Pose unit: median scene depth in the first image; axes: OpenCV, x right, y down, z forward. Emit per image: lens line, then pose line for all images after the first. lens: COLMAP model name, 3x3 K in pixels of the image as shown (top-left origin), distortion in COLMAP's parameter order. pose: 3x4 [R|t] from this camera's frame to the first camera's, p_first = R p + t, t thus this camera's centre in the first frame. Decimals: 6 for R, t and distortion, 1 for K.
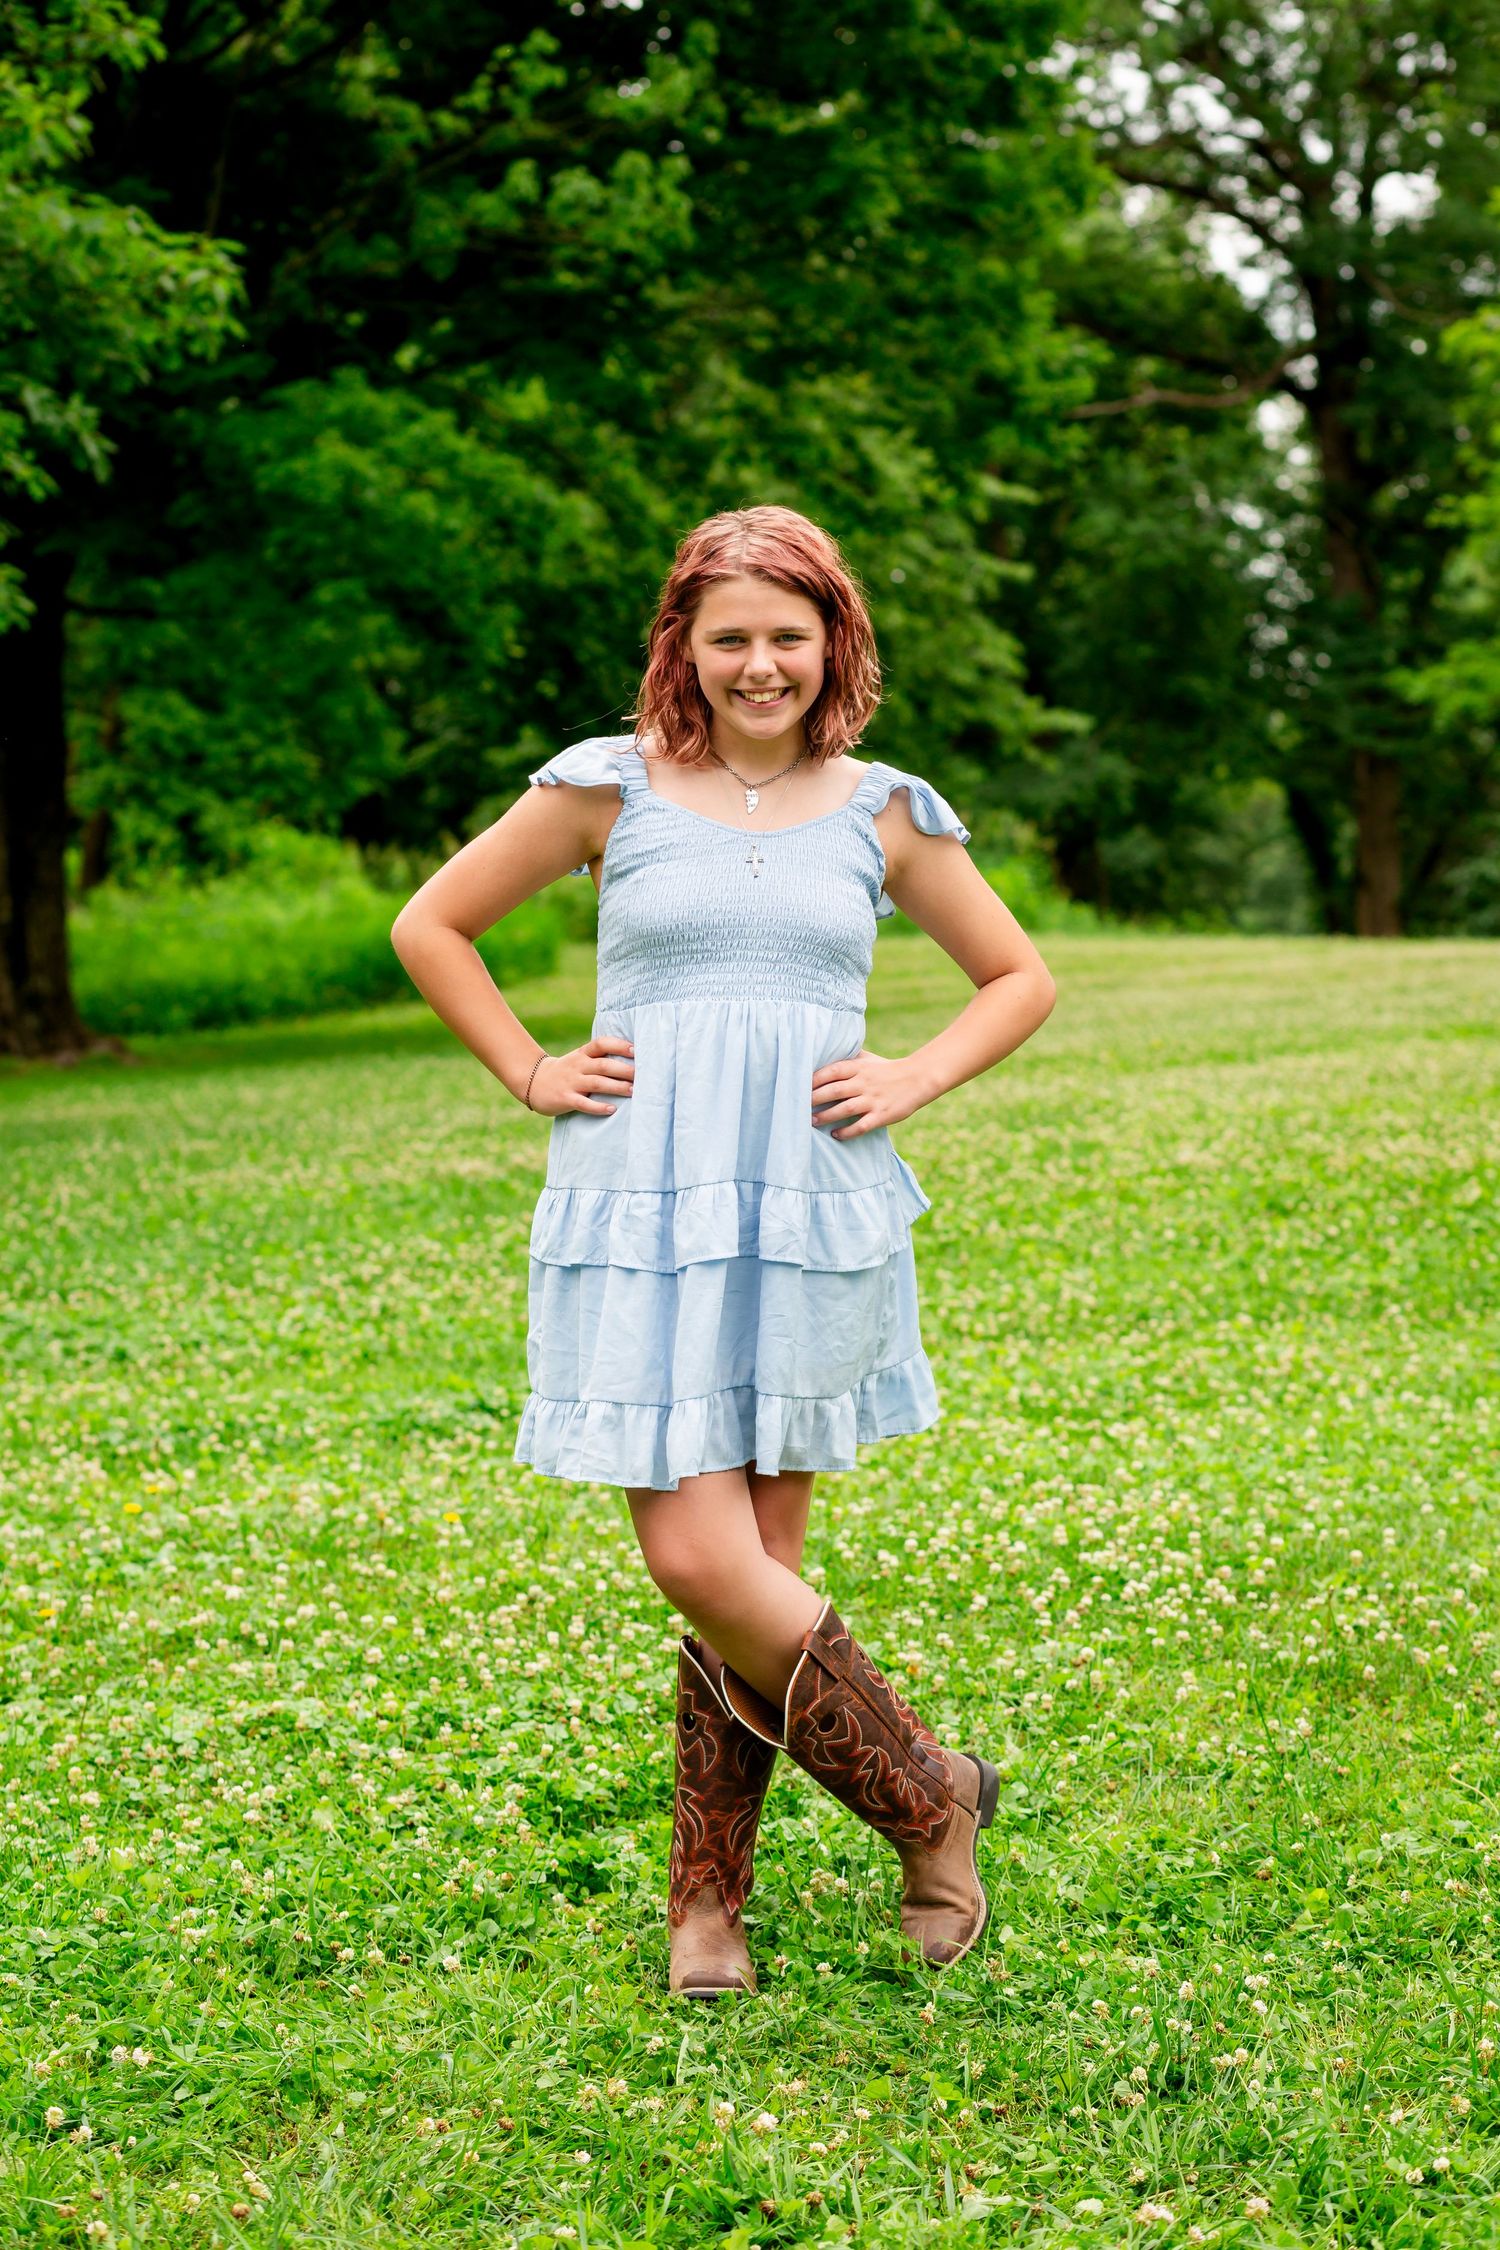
lens RADIAL K [[5359.4, 0, 750.0], [0, 5359.4, 1125.0], [0, 0, 1]] dist [0.027922, -0.182384]
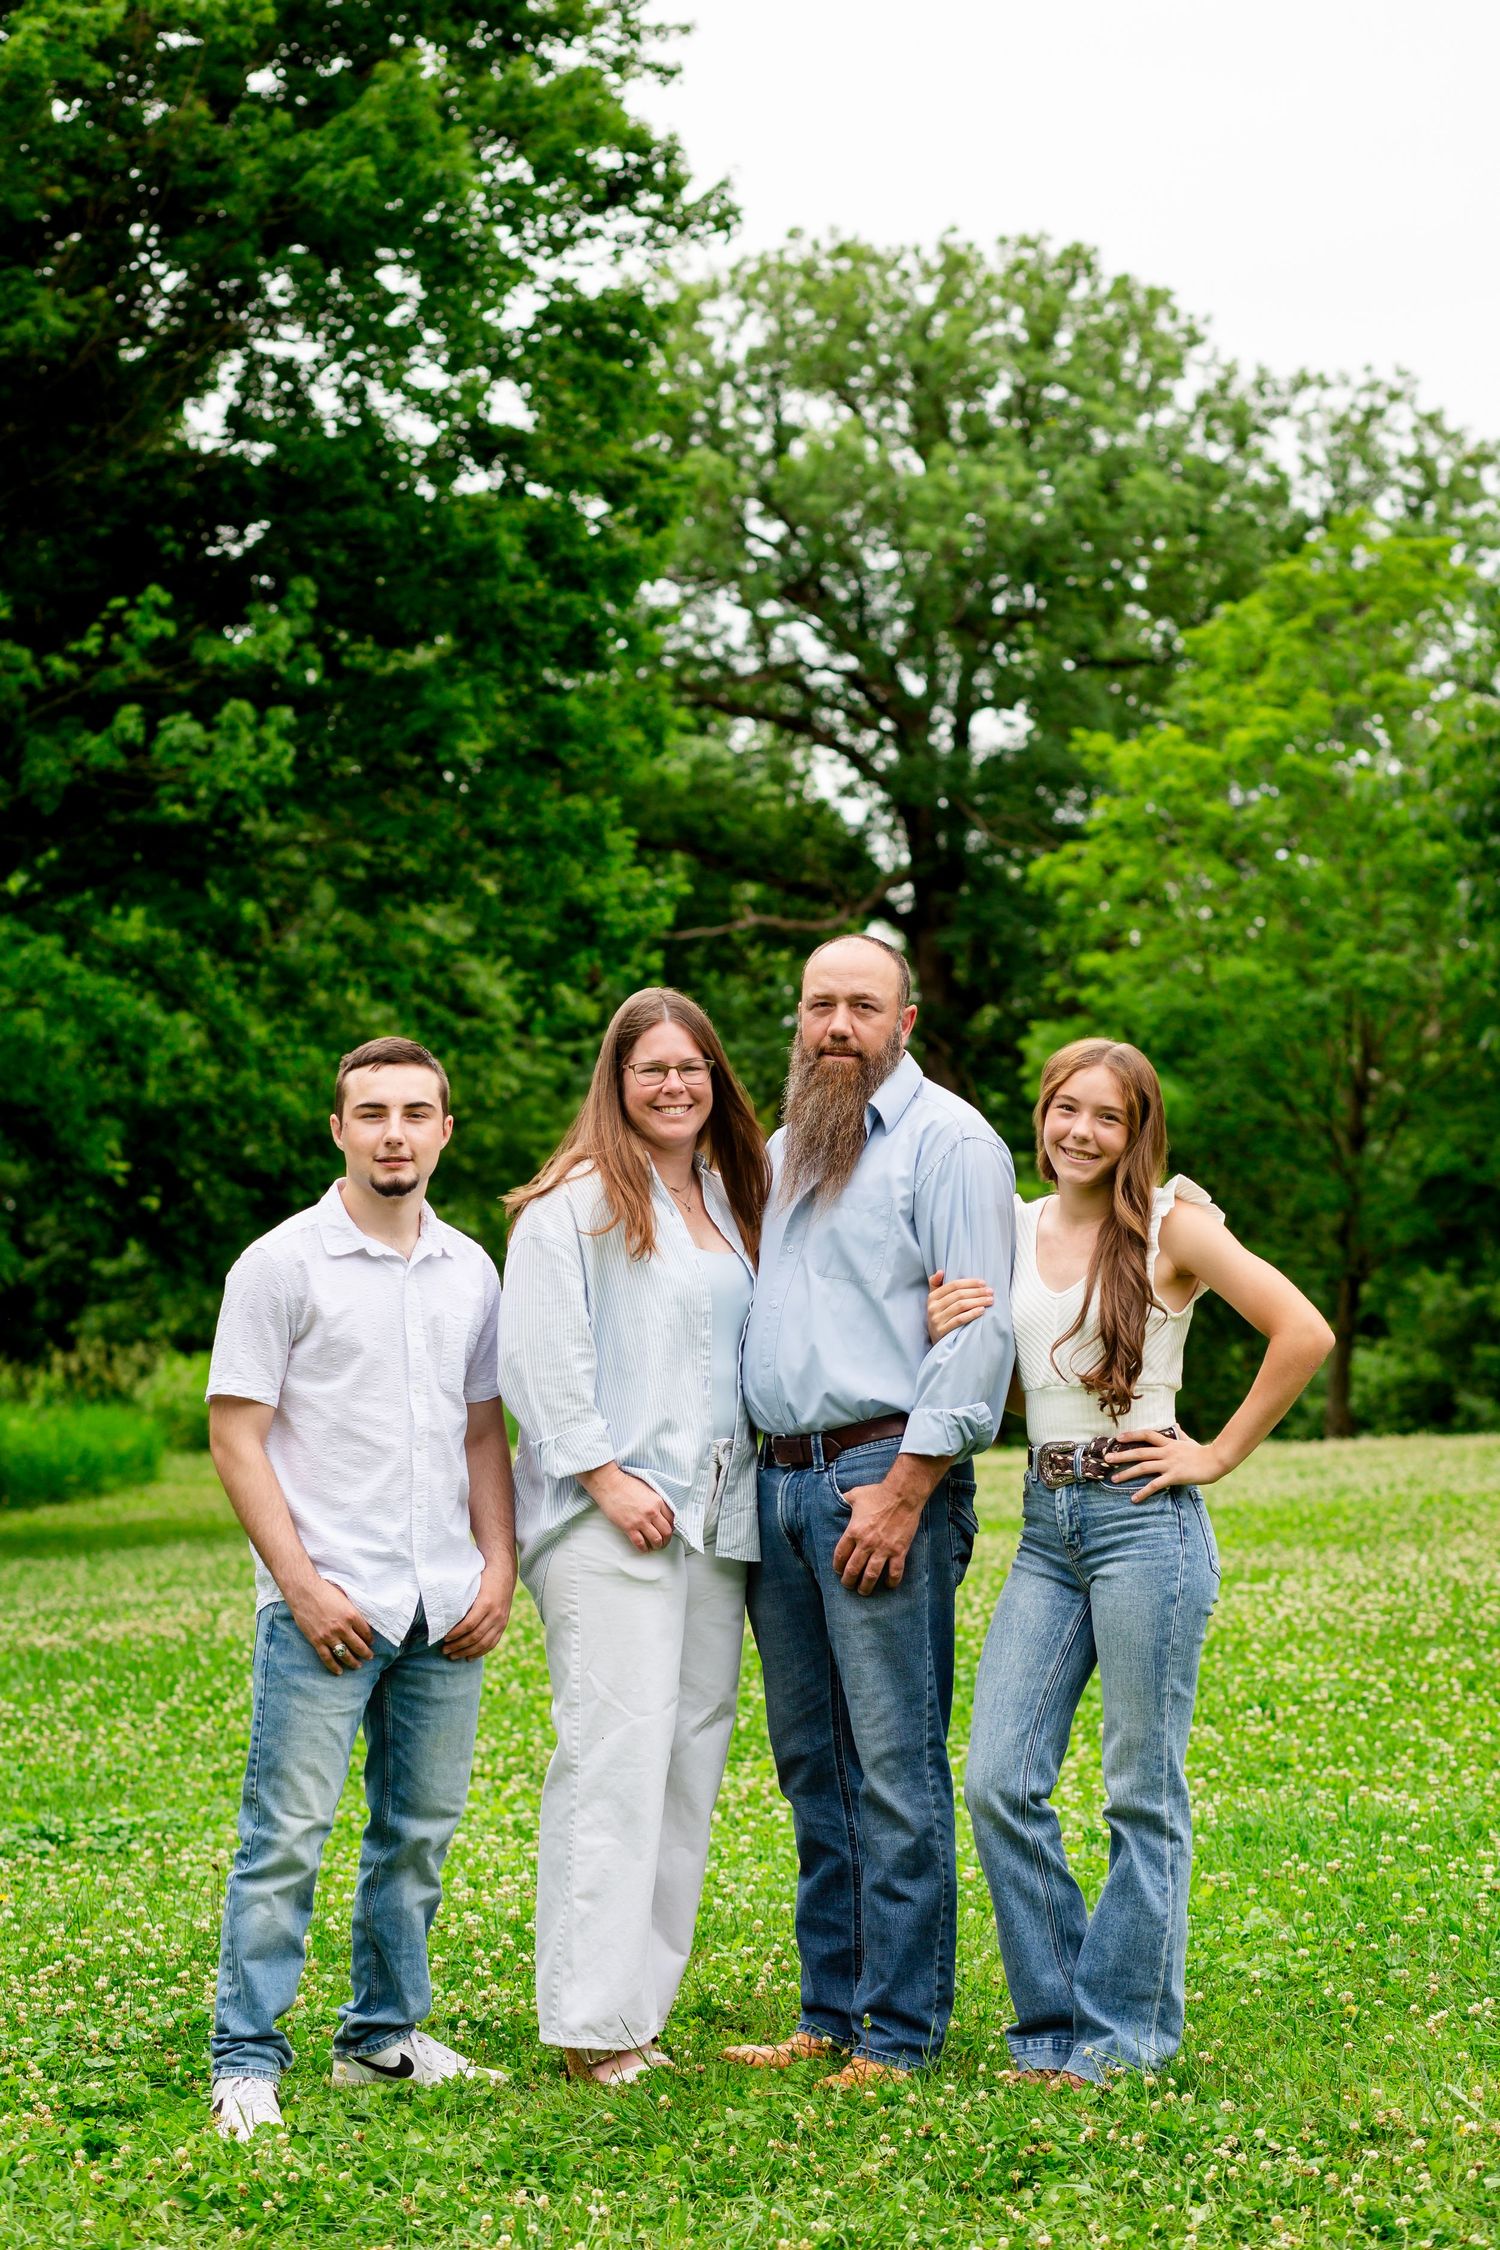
lens RADIAL K [[5372.9, 0, 750.0], [0, 5372.9, 1125.0], [0, 0, 1]] dist [0.029369, 0.120323]
pose [[0.997485, 0.004523, 0.070736, 0.016267], [0.002265, 0.995418, -0.095596, 0.010892], [-0.070845, 0.095516, 0.992904, -0.139724]]
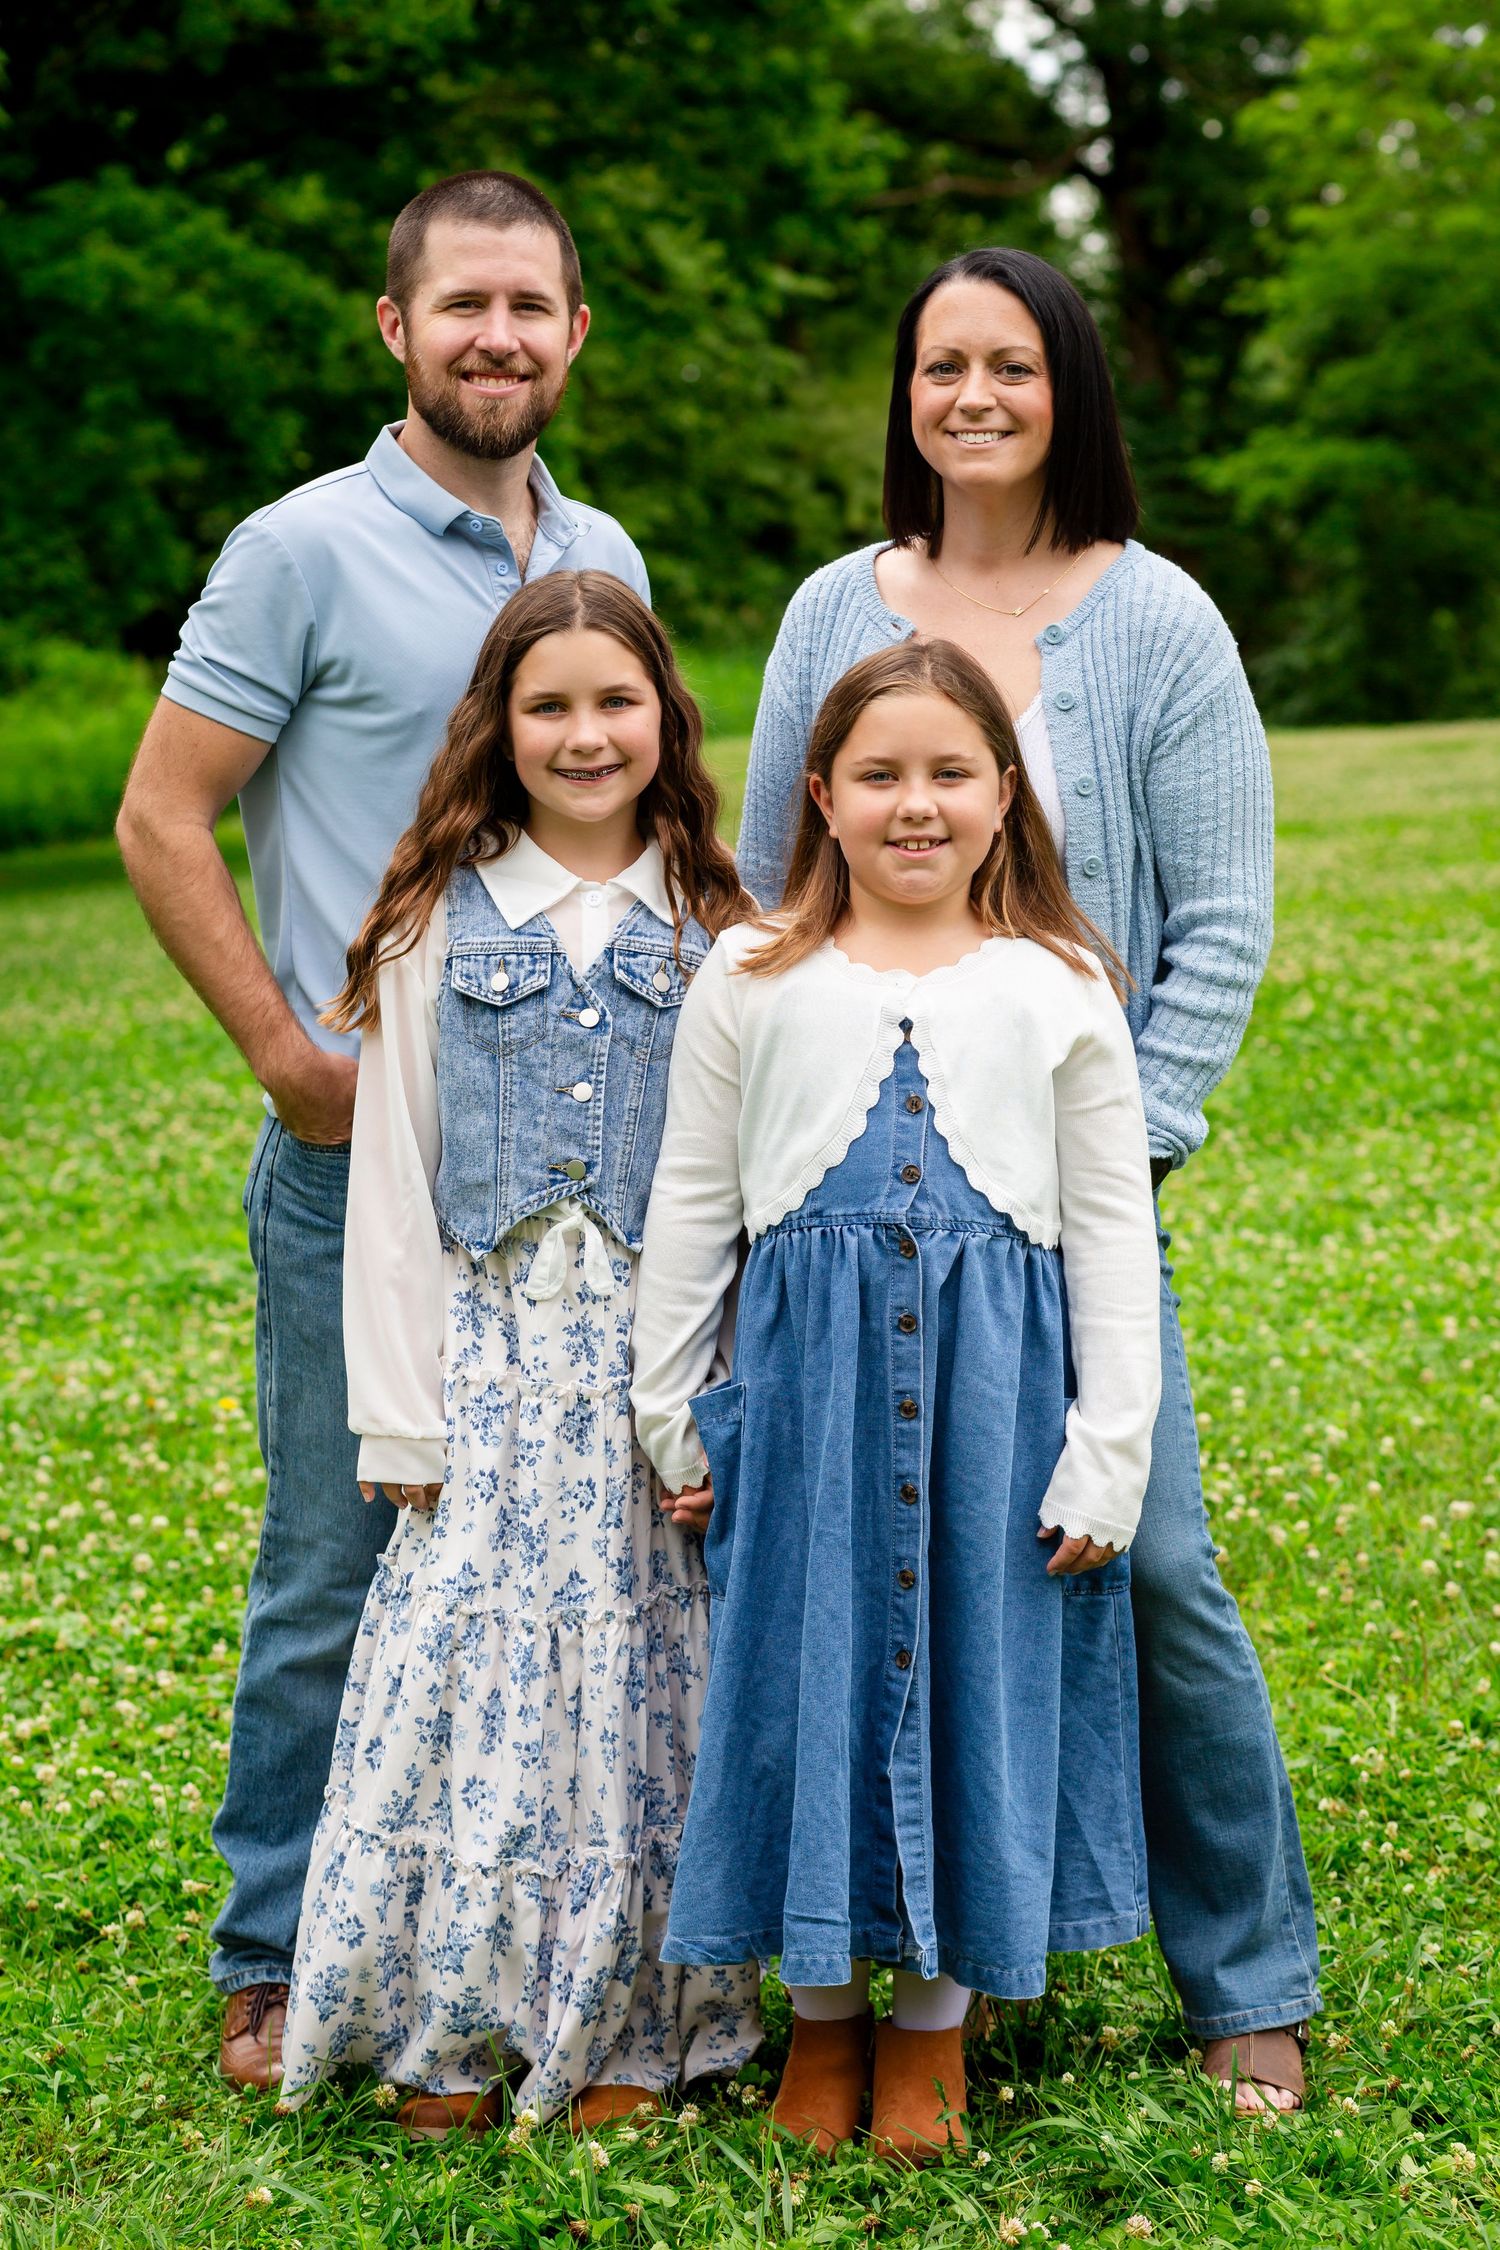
lens RADIAL K [[5395.8, 0, 749.1], [0, 5395.8, 1100.9], [0, 0, 1]] dist [0.040775, 0.154659]
pose [[0.999076, -0.025007, 0.034944, 0.001972], [0.023888, 0.999200, 0.032081, -0.004291], [-0.035719, -0.031216, 0.998874, 0.045071]]
